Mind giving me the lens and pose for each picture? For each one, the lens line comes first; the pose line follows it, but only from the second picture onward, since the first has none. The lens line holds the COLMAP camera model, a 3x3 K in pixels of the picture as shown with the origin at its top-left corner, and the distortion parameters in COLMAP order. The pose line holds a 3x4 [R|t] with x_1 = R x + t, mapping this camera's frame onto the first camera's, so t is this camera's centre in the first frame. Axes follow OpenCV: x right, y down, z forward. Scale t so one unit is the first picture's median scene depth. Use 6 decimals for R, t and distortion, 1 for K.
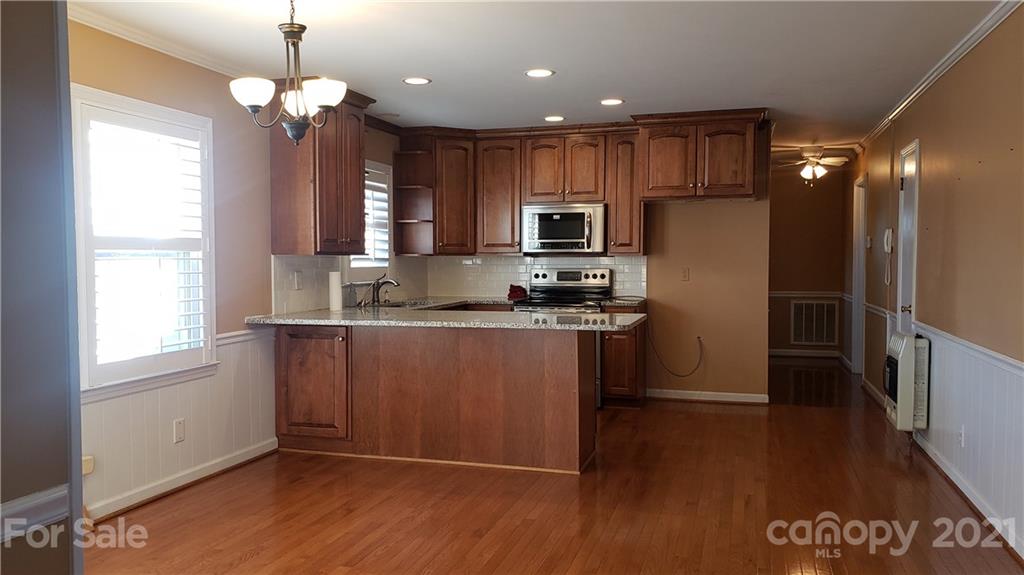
lens RADIAL K [[782.0, 0, 512.1], [0, 782.0, 282.0], [0, 0, 1]] dist [0.104062, 0.000146]
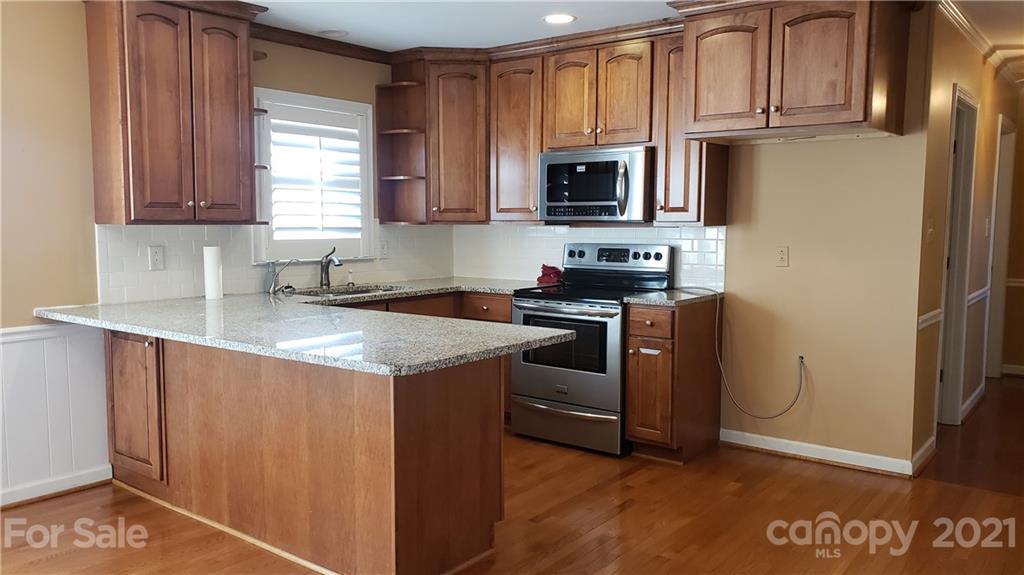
lens RADIAL K [[784.9, 0, 512.0], [0, 784.9, 287.5], [0, 0, 1]] dist [0.006822, 0.000012]
pose [[0.931132, 0.036168, -0.362885, 0.254531], [-0.016333, 0.998207, 0.057581, -0.018262], [0.364317, -0.047688, 0.930053, 0.343572]]
